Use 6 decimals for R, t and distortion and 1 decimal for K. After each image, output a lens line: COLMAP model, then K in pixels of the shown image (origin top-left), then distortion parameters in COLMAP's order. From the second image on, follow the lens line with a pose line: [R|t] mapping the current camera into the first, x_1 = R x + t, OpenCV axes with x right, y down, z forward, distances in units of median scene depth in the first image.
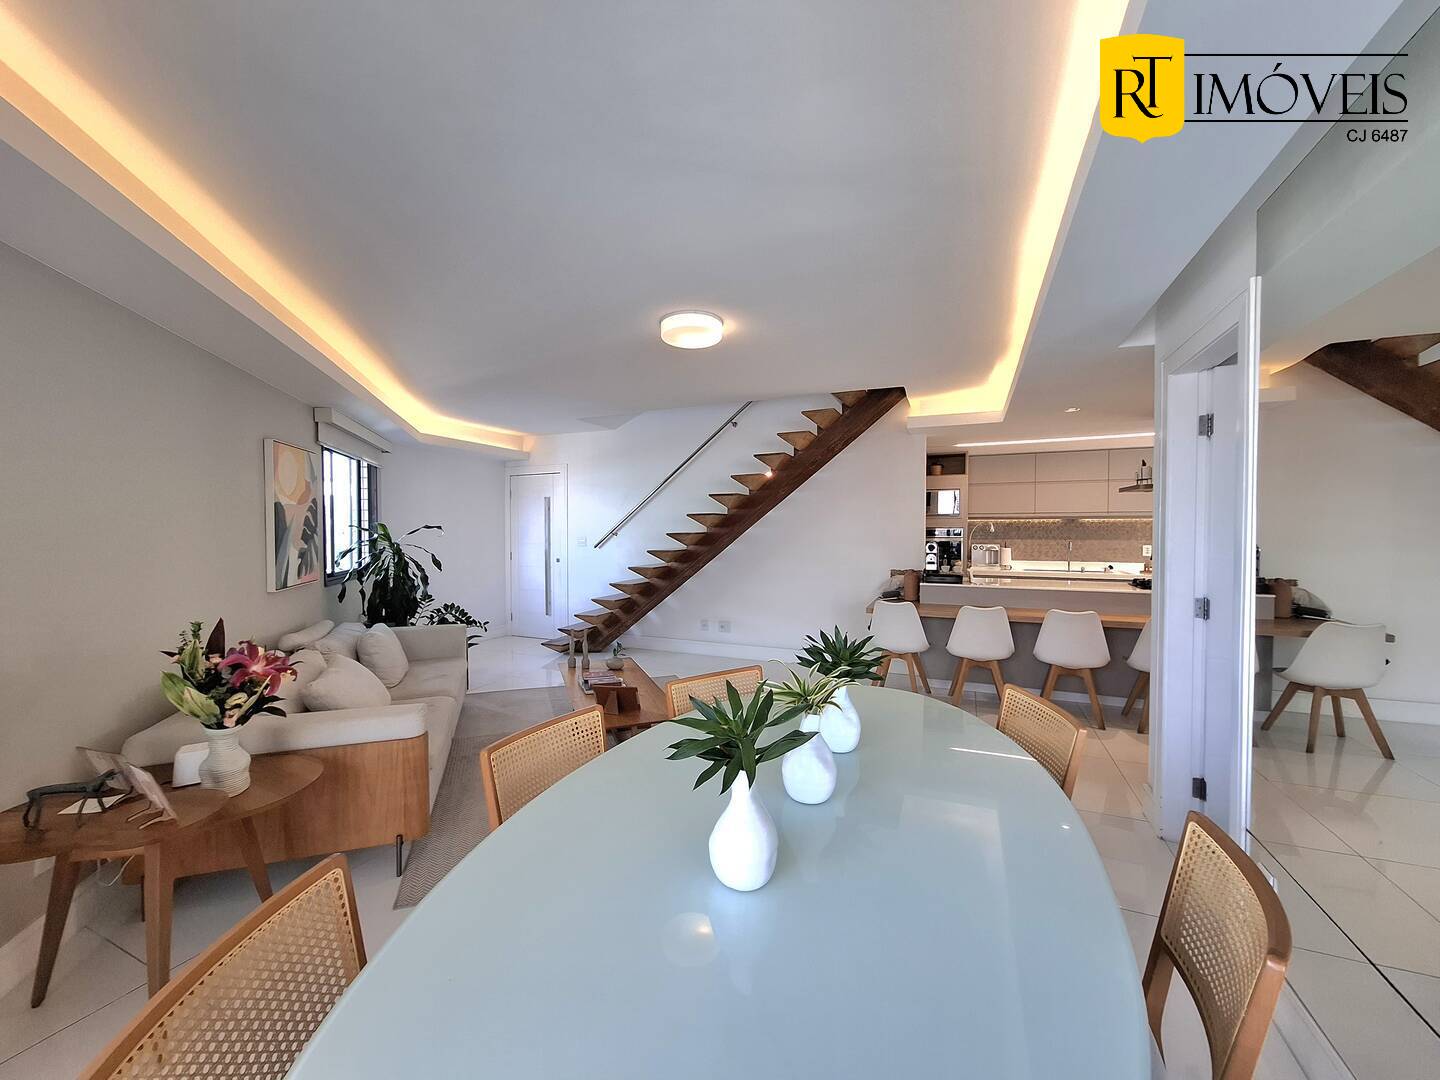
lens RADIAL K [[563.4, 0, 712.0], [0, 563.4, 542.2], [0, 0, 1]] dist [-0.004054, 0.000368]
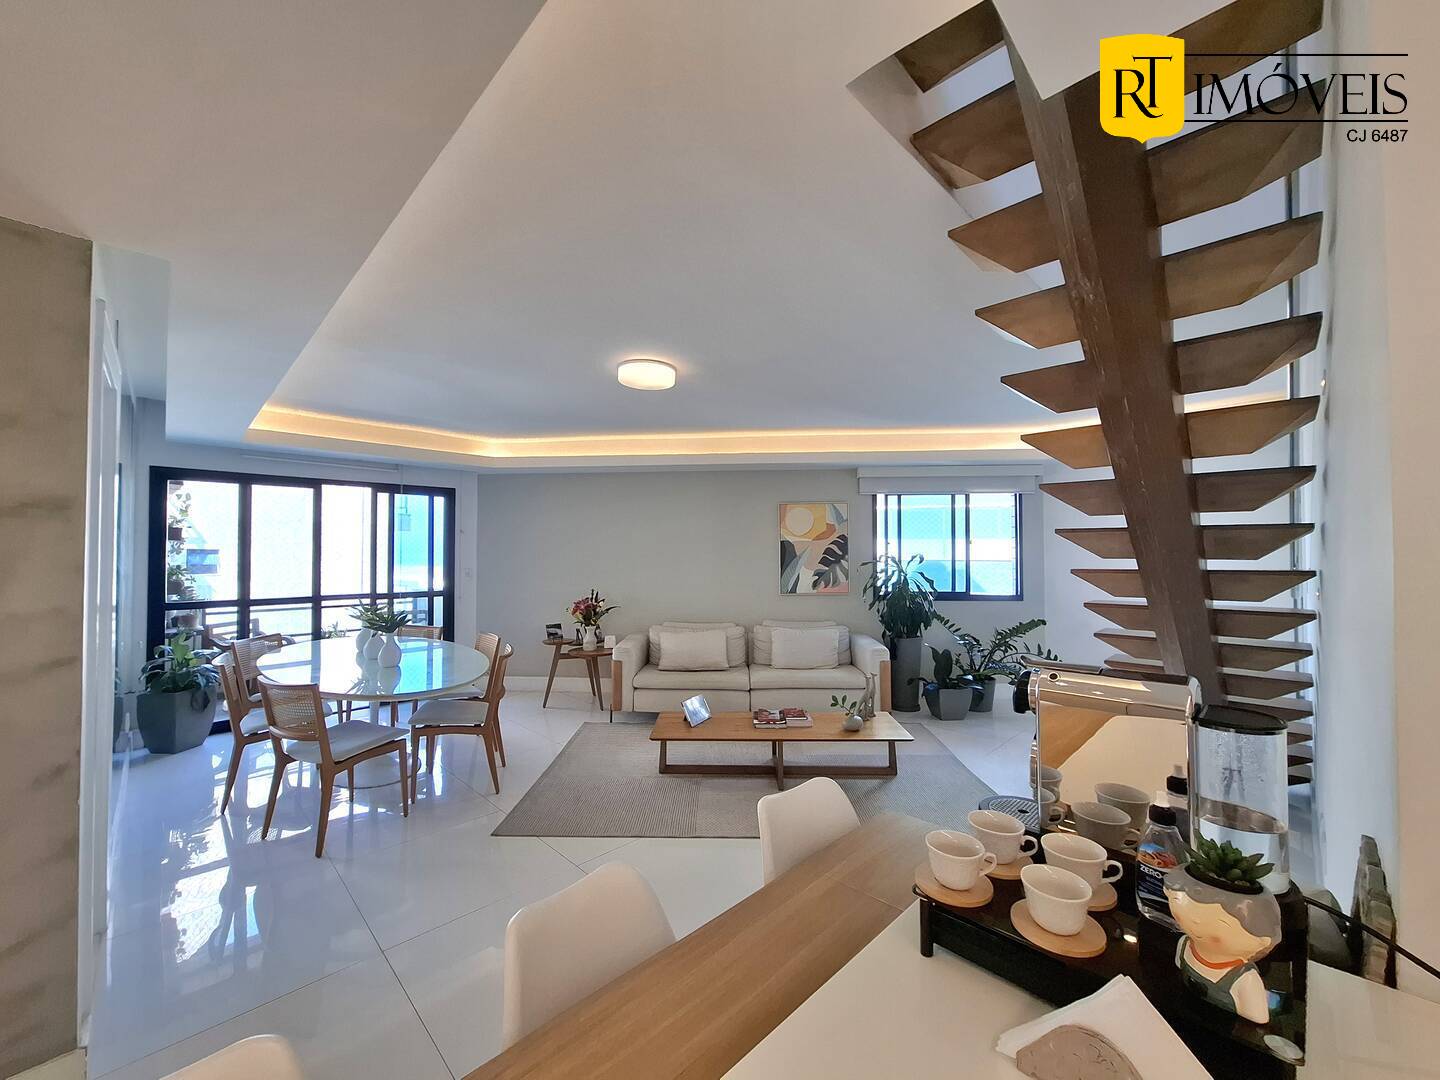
lens RADIAL K [[563.4, 0, 718.1], [0, 563.4, 544.8], [0, 0, 1]] dist [-0.004054, 0.000368]
pose [[-0.360185, -0.010798, -0.932819, 0.665548], [-0.019712, 0.999798, -0.003962, -0.037873], [0.932673, 0.016961, -0.360325, 1.111490]]
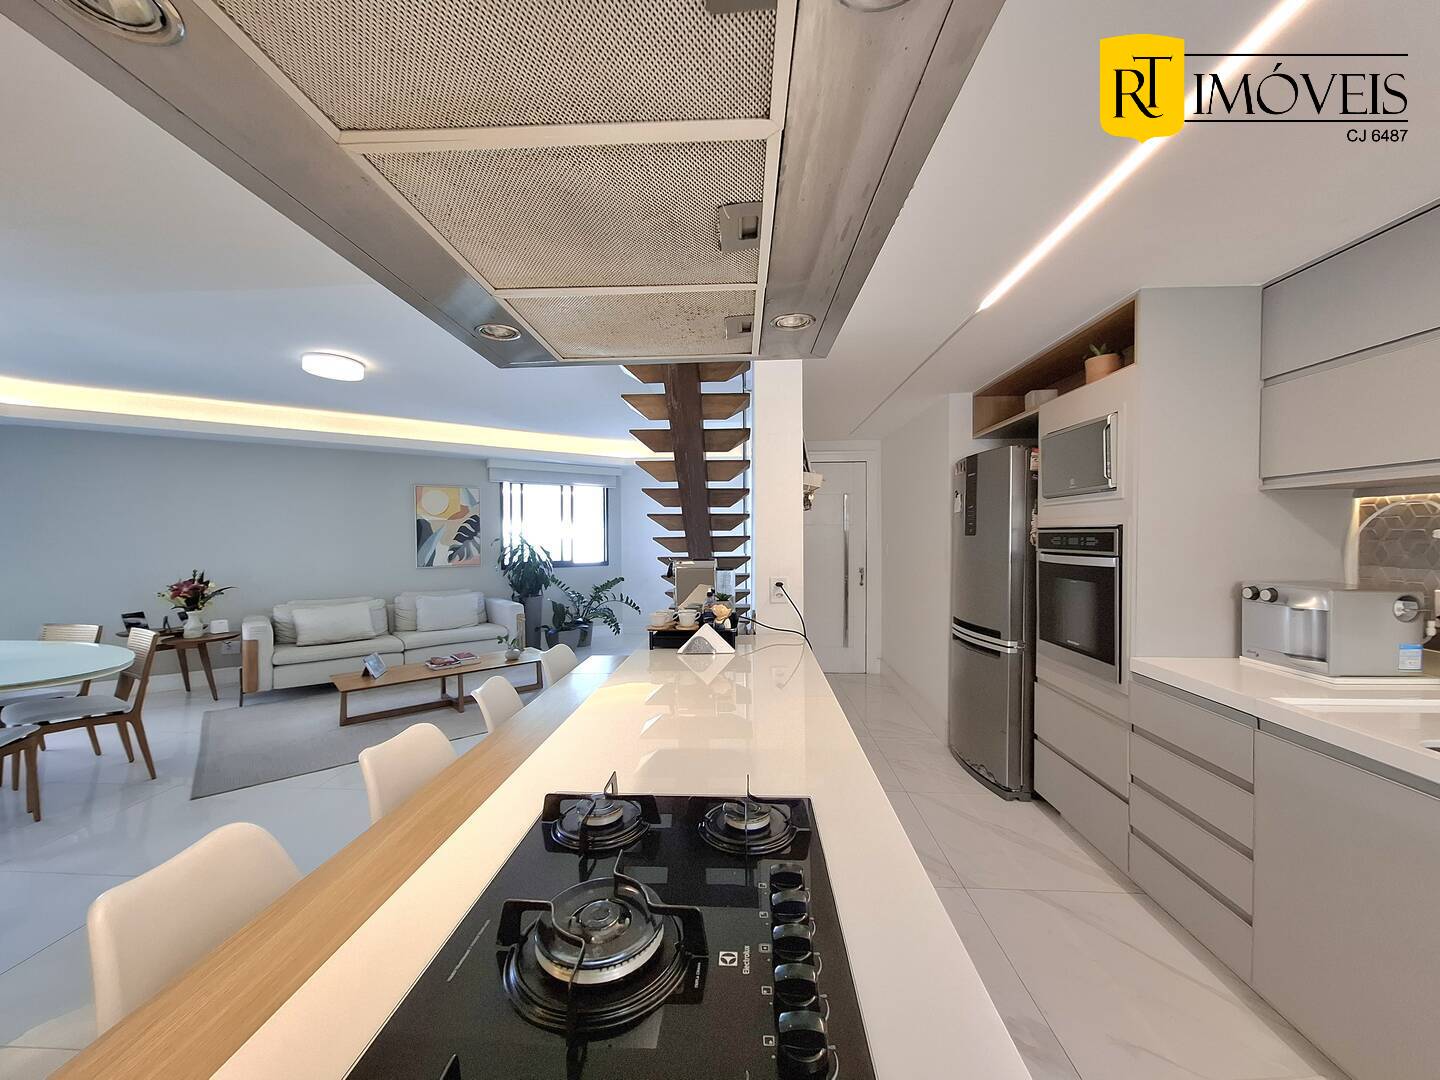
lens RADIAL K [[563.4, 0, 710.9], [0, 563.4, 549.1], [0, 0, 1]] dist [-0.004054, 0.000368]
pose [[0.351264, 0.025234, -0.935936, 0.998390], [-0.018110, 0.999633, 0.020155, -0.021871], [0.936101, 0.009870, 0.351592, 0.974080]]
